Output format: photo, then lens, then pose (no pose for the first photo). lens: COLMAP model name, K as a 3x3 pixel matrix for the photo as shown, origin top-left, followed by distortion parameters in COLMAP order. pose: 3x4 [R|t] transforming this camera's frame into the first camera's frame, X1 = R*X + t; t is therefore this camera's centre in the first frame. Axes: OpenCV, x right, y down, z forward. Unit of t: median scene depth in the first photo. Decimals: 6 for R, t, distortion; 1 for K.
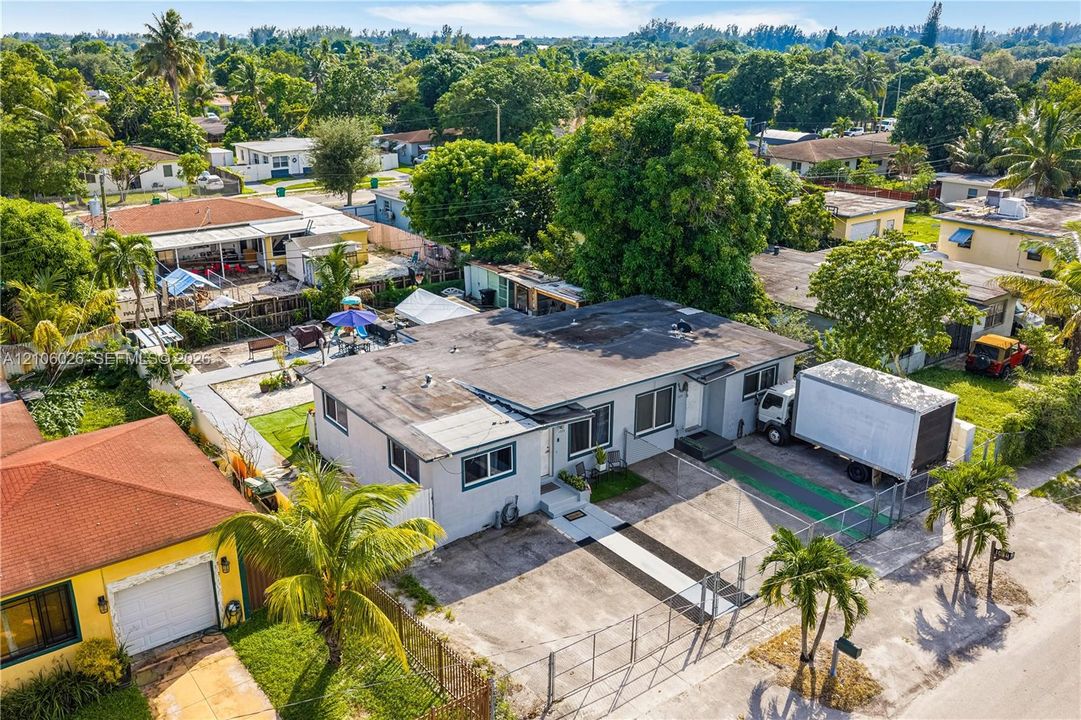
lens RADIAL K [[902.7, 0, 546.8], [0, 902.7, 364.9], [0, 0, 1]] dist [0.032317, -0.056134]
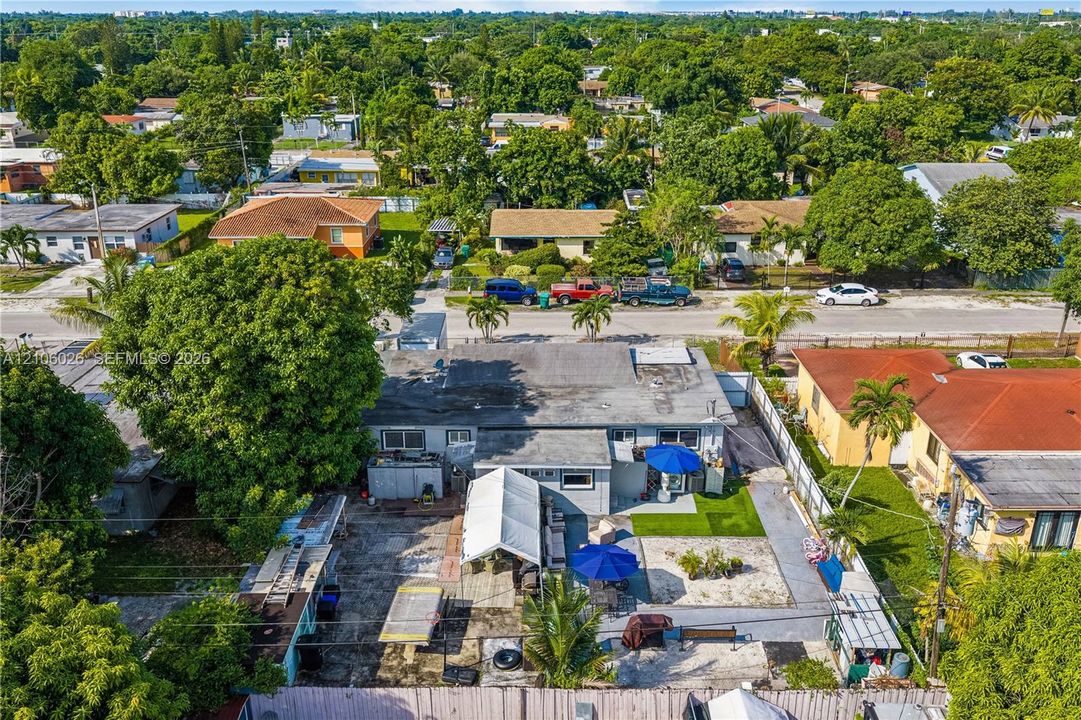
lens RADIAL K [[902.7, 0, 537.7], [0, 902.7, 360.7], [0, 0, 1]] dist [0.032317, -0.056134]
pose [[-0.797599, -0.217327, 0.562677, -0.794256], [0.206143, 0.778460, 0.592879, -0.911499], [-0.566870, 0.588871, -0.576098, 1.957096]]
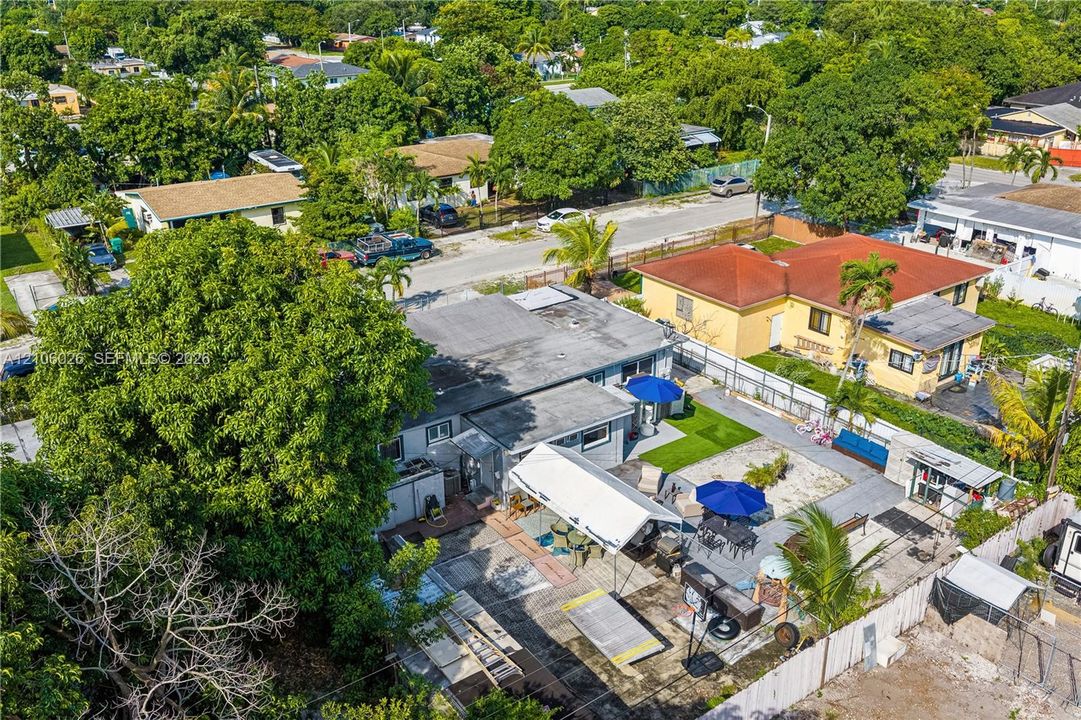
lens RADIAL K [[902.7, 0, 547.0], [0, 902.7, 361.6], [0, 0, 1]] dist [0.032317, -0.056134]
pose [[-0.999792, -0.002019, 0.020314, -0.121249], [0.012499, 0.726264, 0.687302, -0.881696], [-0.016141, 0.687412, -0.726088, 2.068054]]
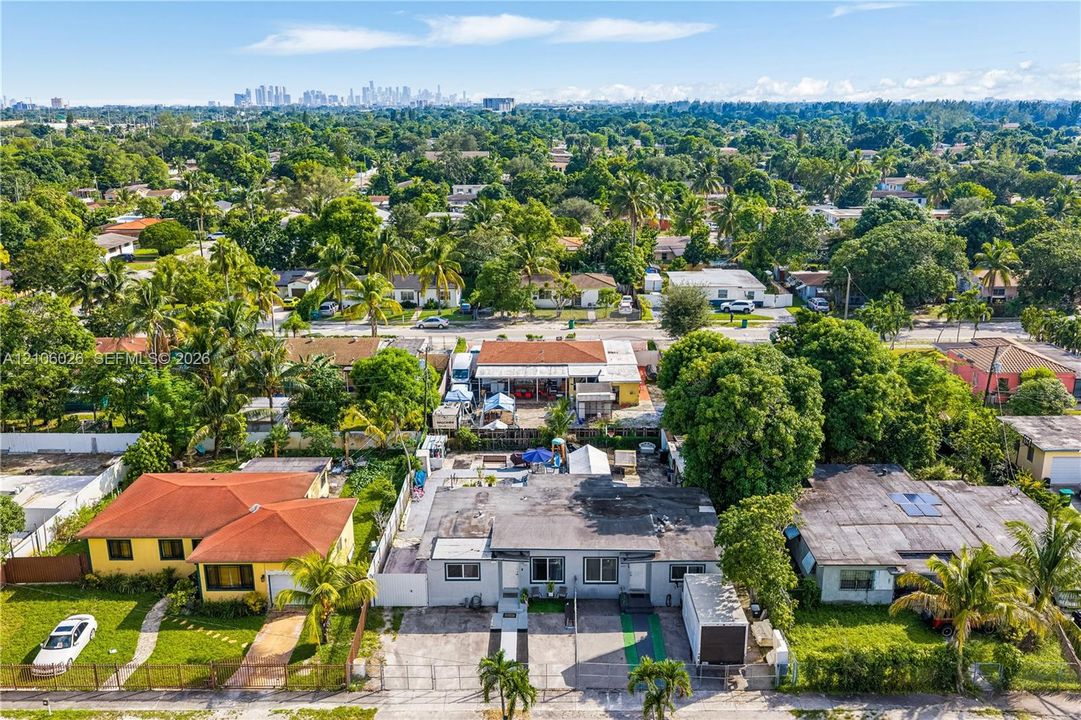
lens RADIAL K [[902.7, 0, 548.0], [0, 902.7, 358.5], [0, 0, 1]] dist [0.032317, -0.056134]
pose [[0.797413, 0.161910, -0.581307, 0.975408], [-0.200638, 0.979663, -0.002364, -0.311298], [0.569102, 0.118517, 0.813681, -0.400900]]
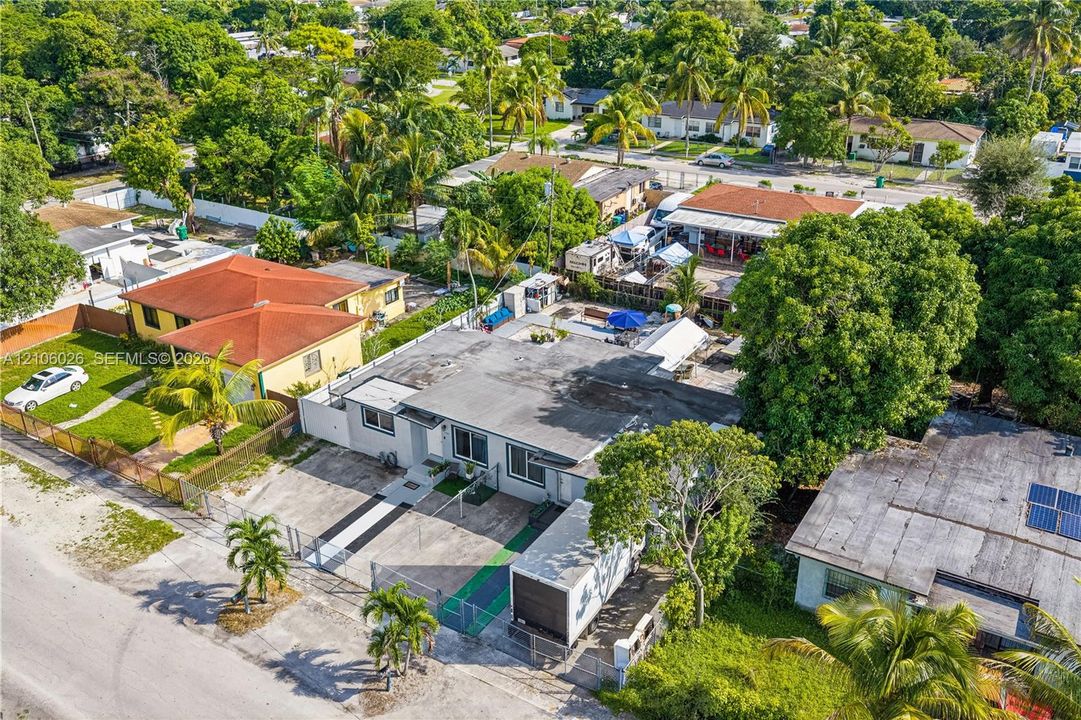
lens RADIAL K [[902.7, 0, 543.1], [0, 902.7, 359.7], [0, 0, 1]] dist [0.032317, -0.056134]
pose [[0.357404, 0.392022, -0.847692, 1.185746], [-0.308857, 0.906185, 0.288852, -0.468515], [0.881402, 0.158579, 0.444953, 0.503280]]
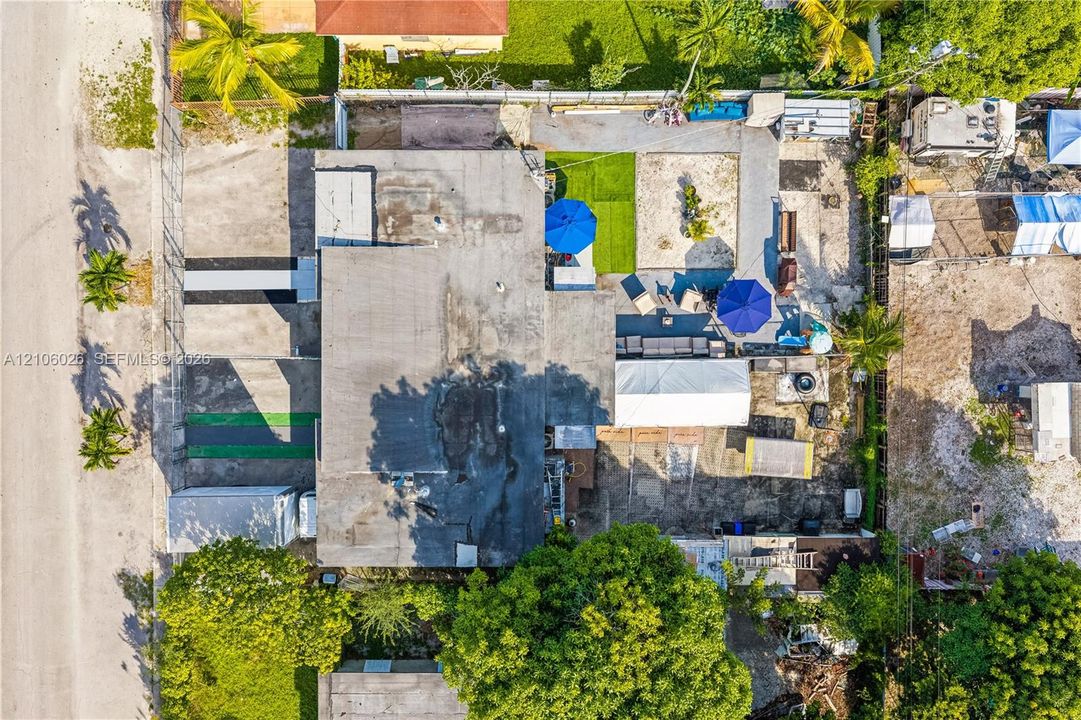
lens RADIAL K [[902.7, 0, 541.2], [0, 902.7, 352.4], [0, 0, 1]] dist [0.032317, -0.056134]
pose [[-0.601985, 0.798434, 0.010824, -0.091631], [-0.264644, -0.212283, 0.940691, -1.232328], [0.753377, 0.563418, 0.339092, 0.812352]]
